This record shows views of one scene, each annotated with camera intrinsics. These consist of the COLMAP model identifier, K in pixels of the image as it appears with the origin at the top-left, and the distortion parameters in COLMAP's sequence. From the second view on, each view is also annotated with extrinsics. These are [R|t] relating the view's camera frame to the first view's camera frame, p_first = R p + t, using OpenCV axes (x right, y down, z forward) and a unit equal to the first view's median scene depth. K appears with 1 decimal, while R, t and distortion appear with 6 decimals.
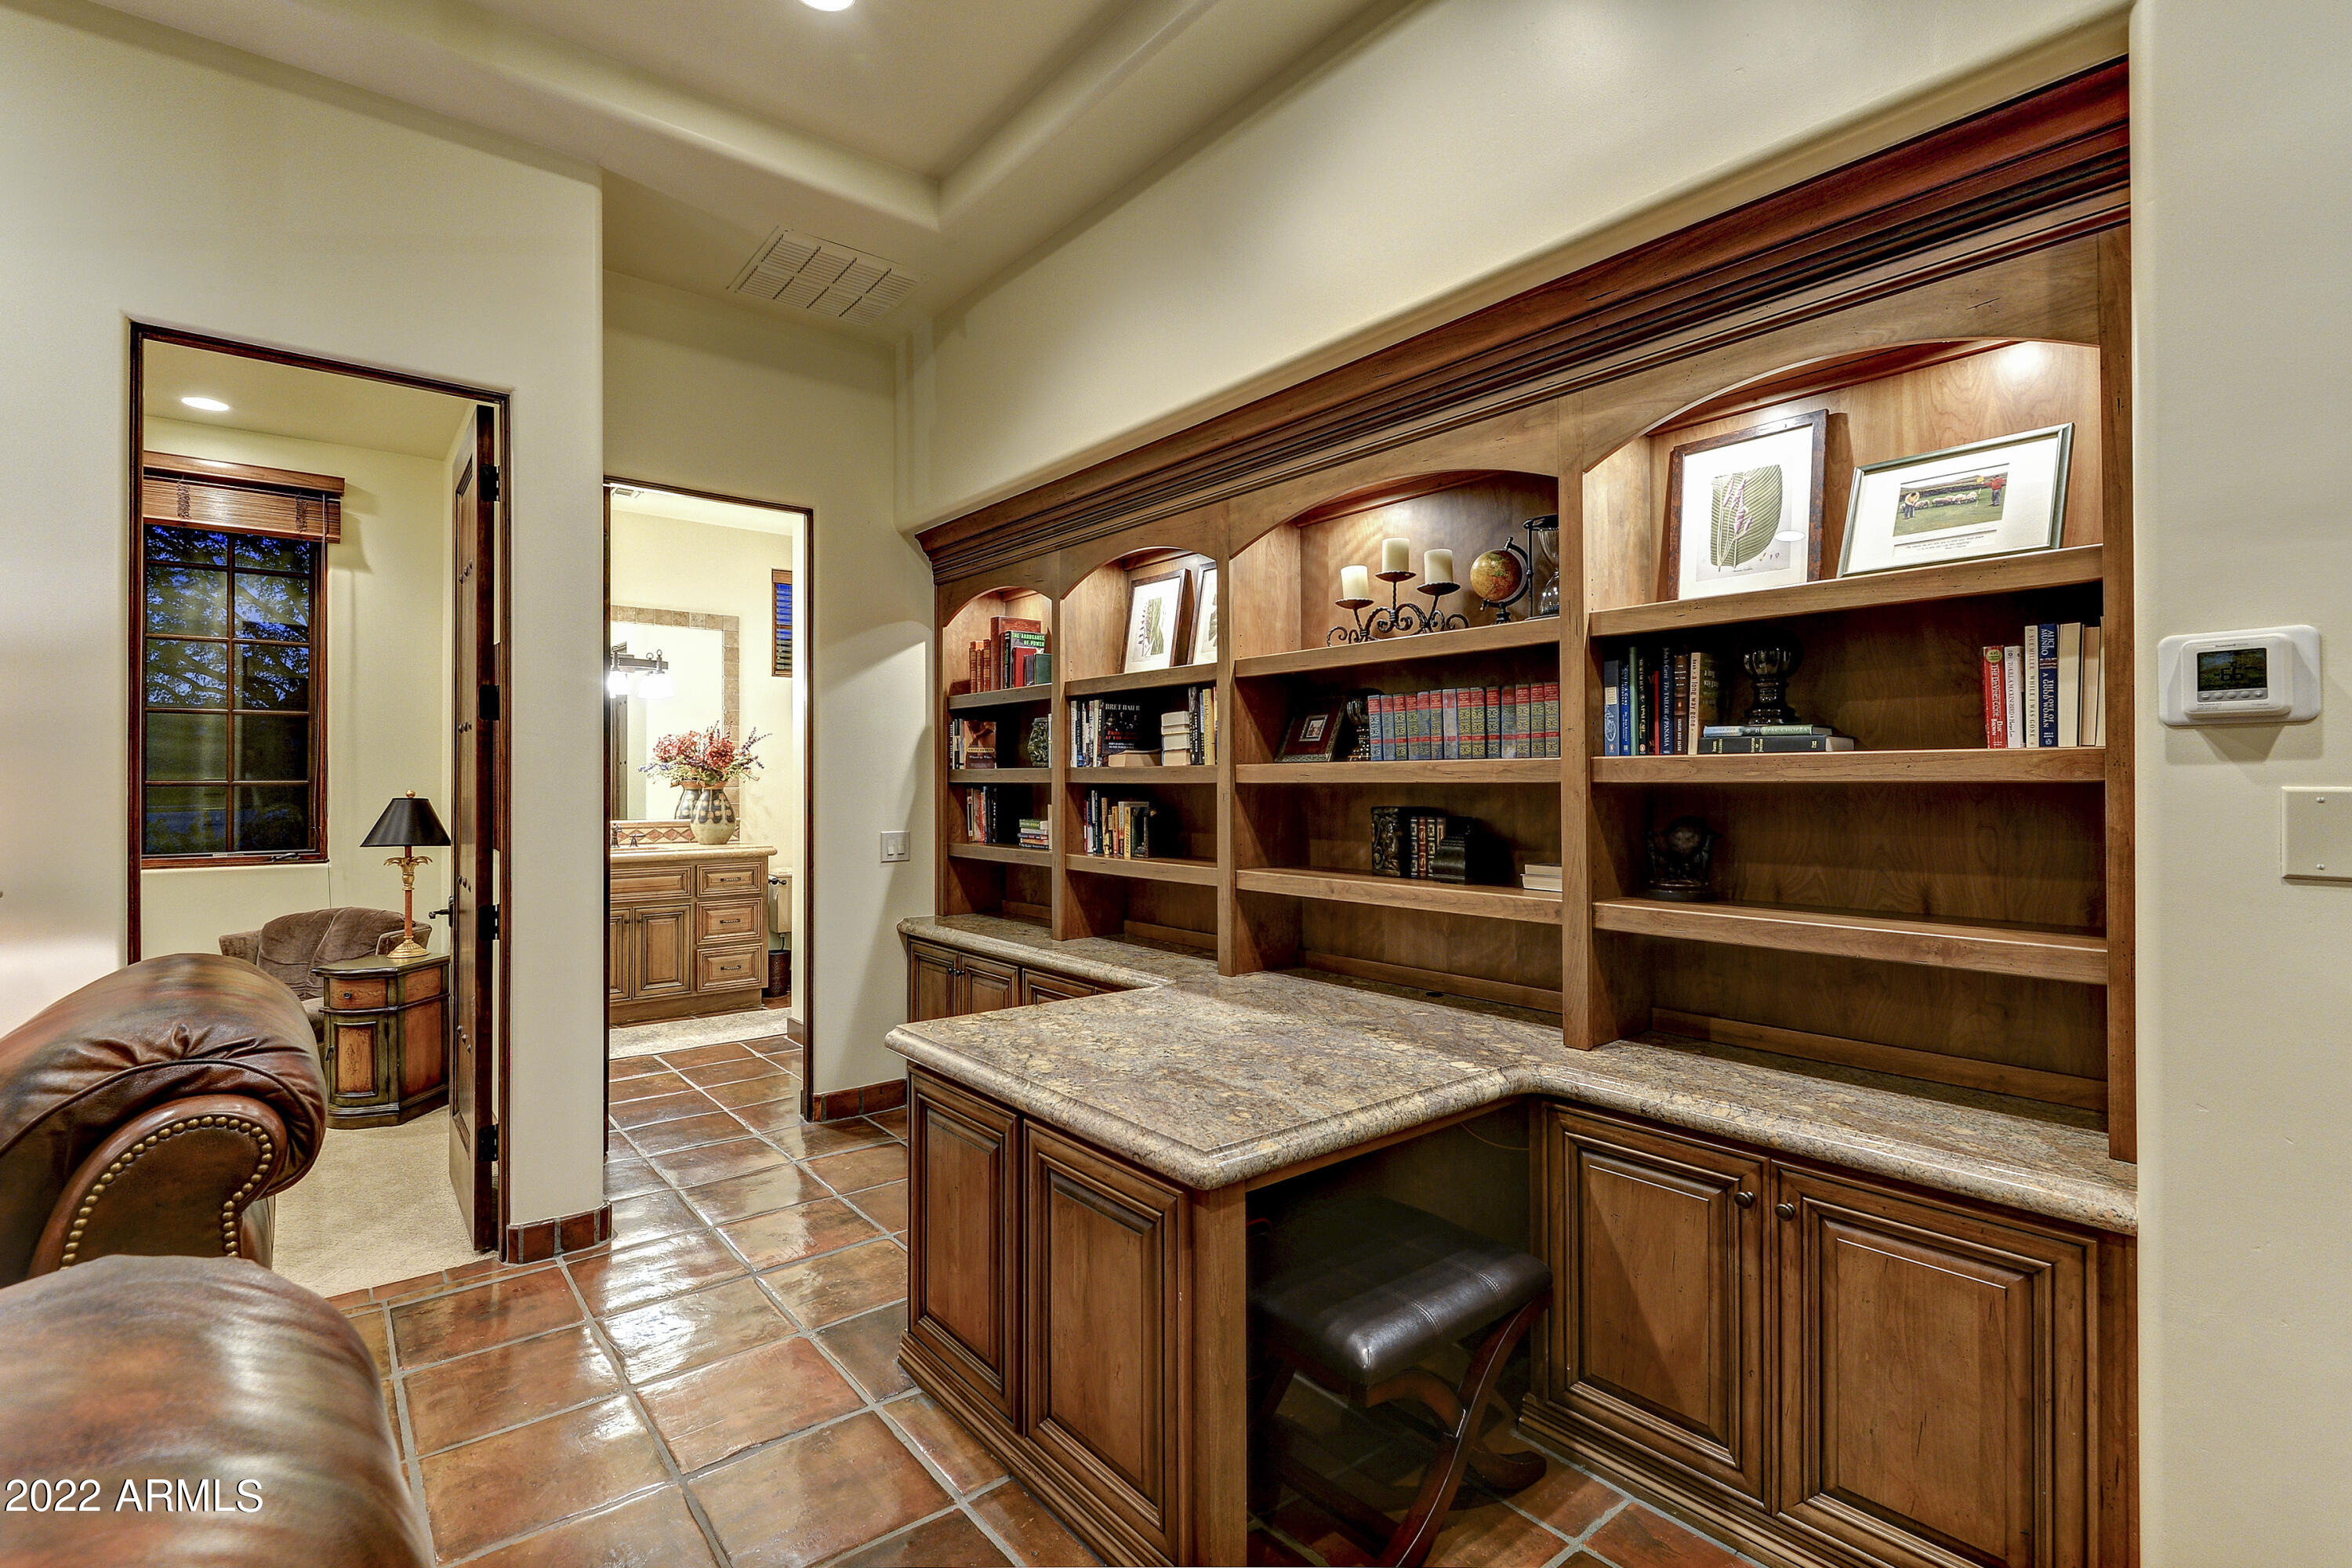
lens RADIAL K [[1086.4, 0, 1177.5], [0, 1086.4, 786.3], [0, 0, 1]] dist [-0.000357, -0.001789]
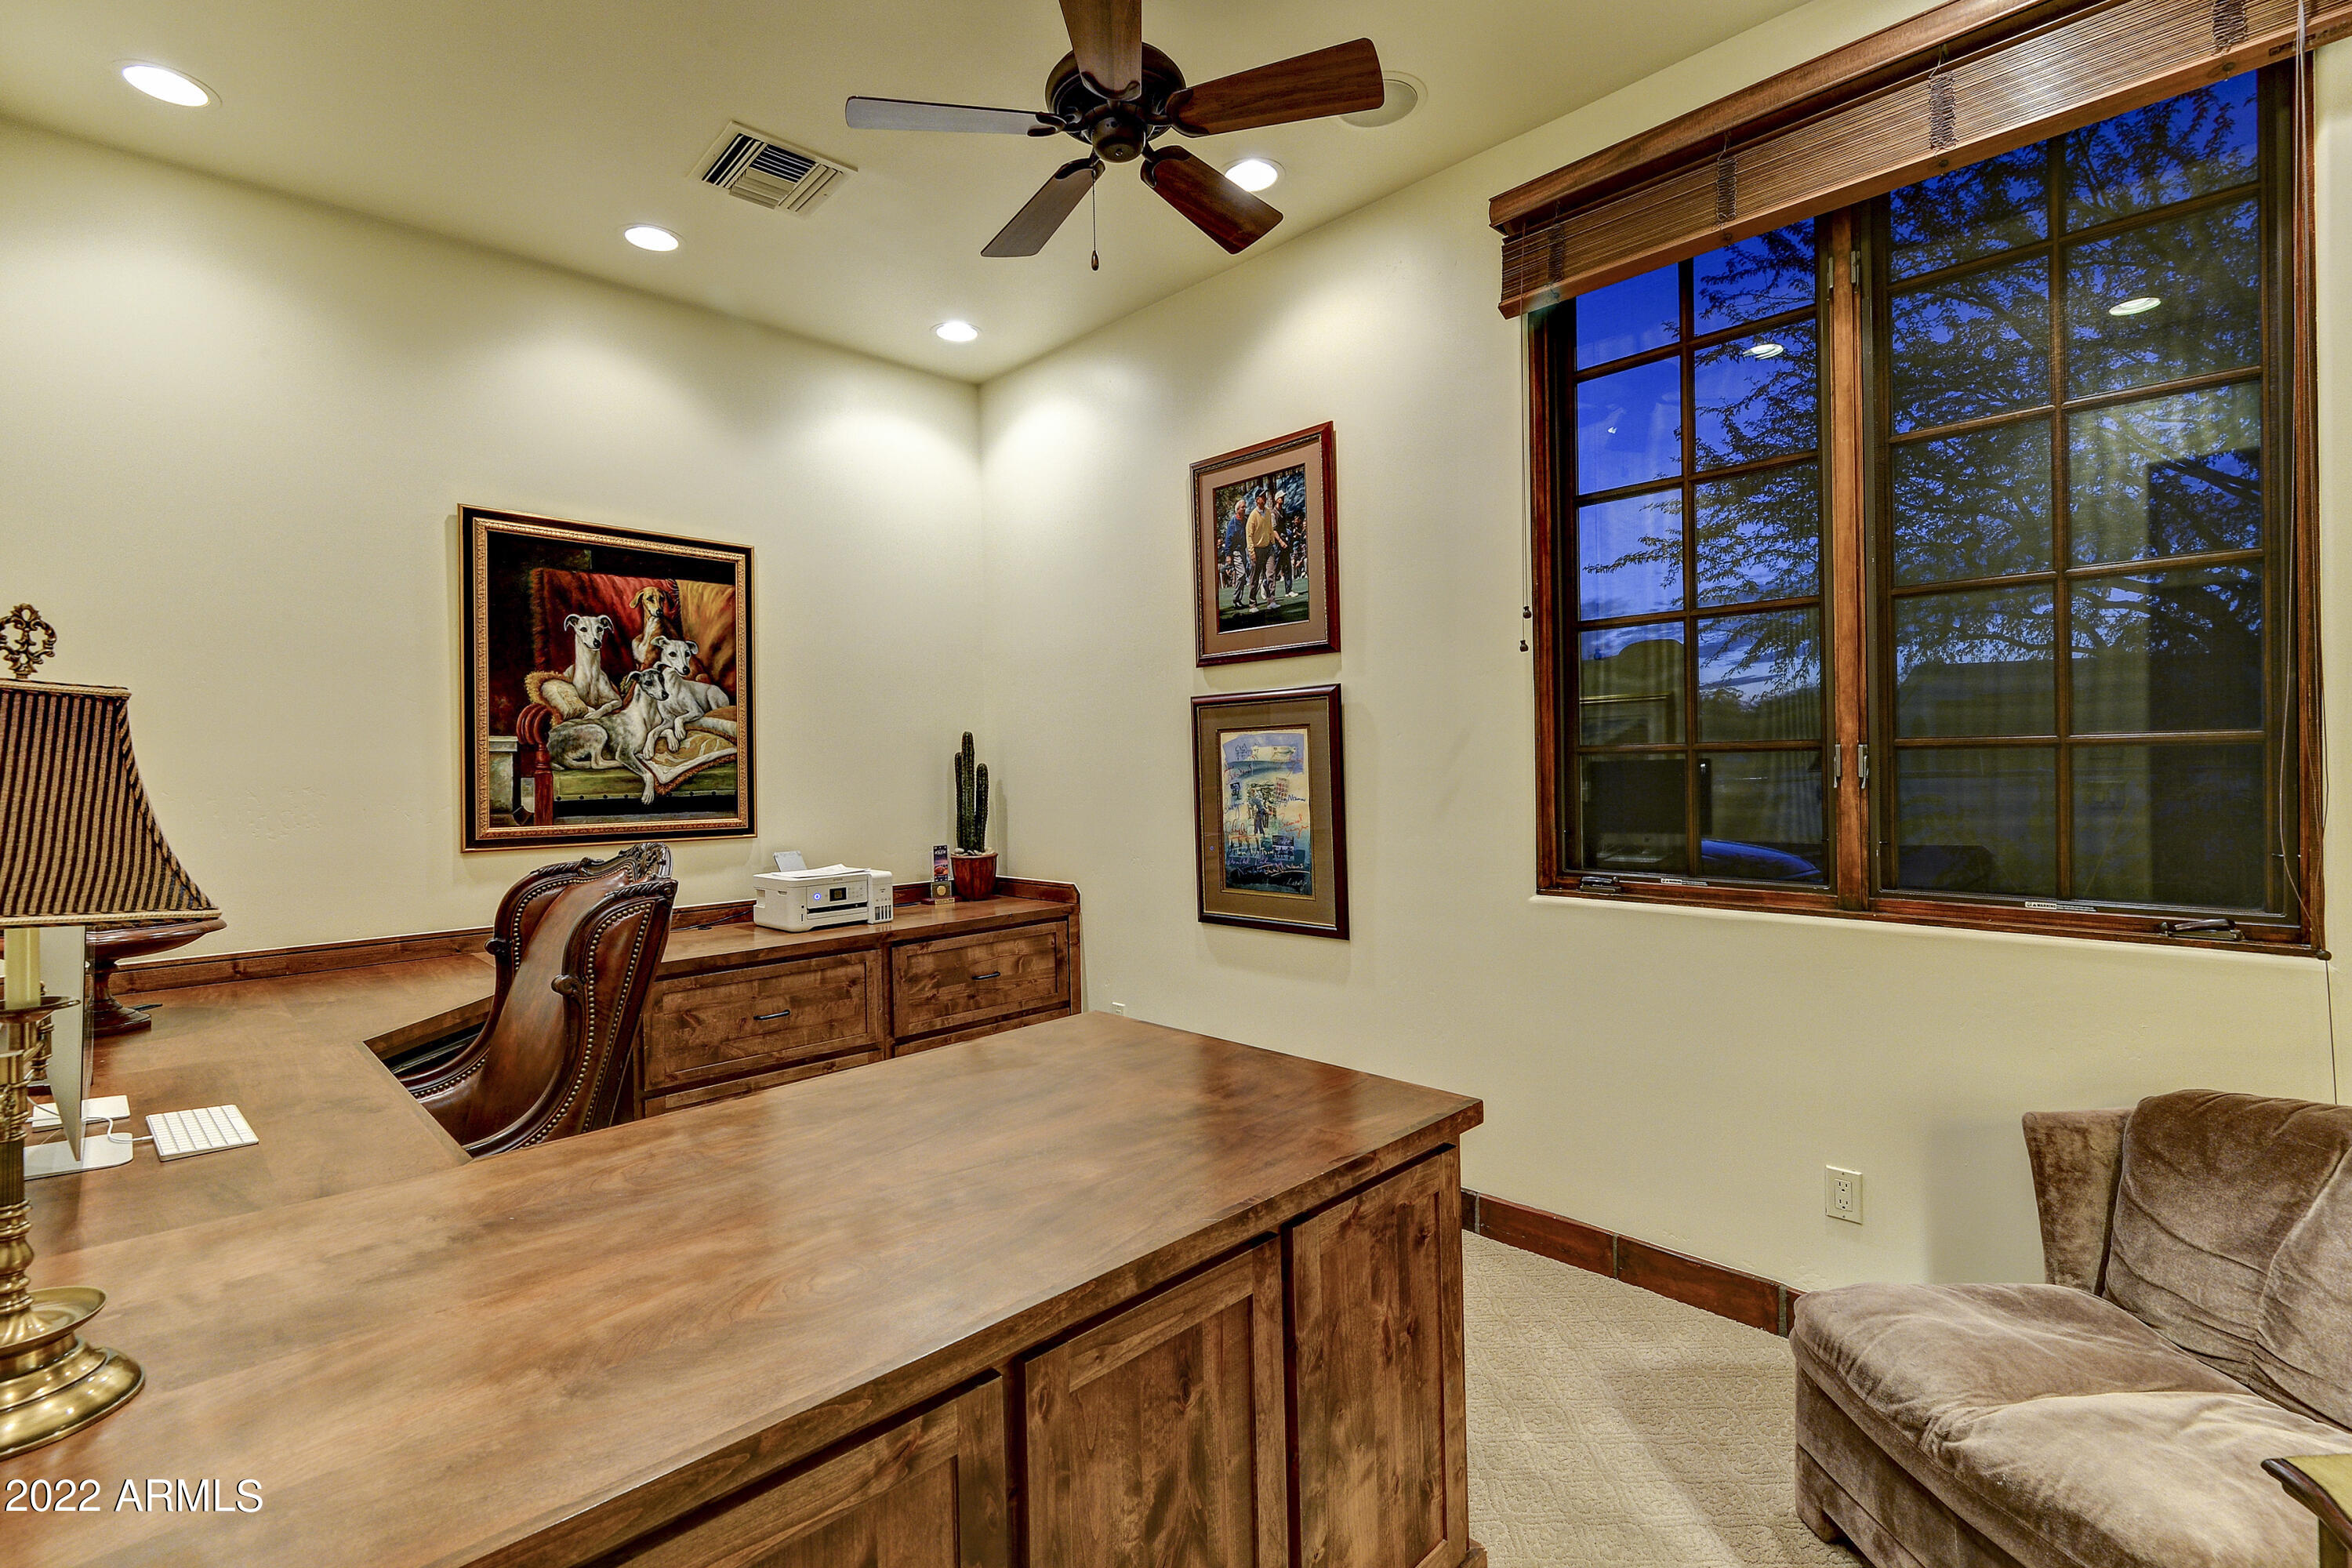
lens RADIAL K [[1086.4, 0, 1176.4], [0, 1086.4, 777.8], [0, 0, 1]] dist [-0.000357, -0.001789]
pose [[0.102598, 0.008413, -0.994687, -0.473376], [0.020810, 0.999727, 0.010602, -0.000261], [0.994505, -0.021787, 0.102394, 0.597673]]
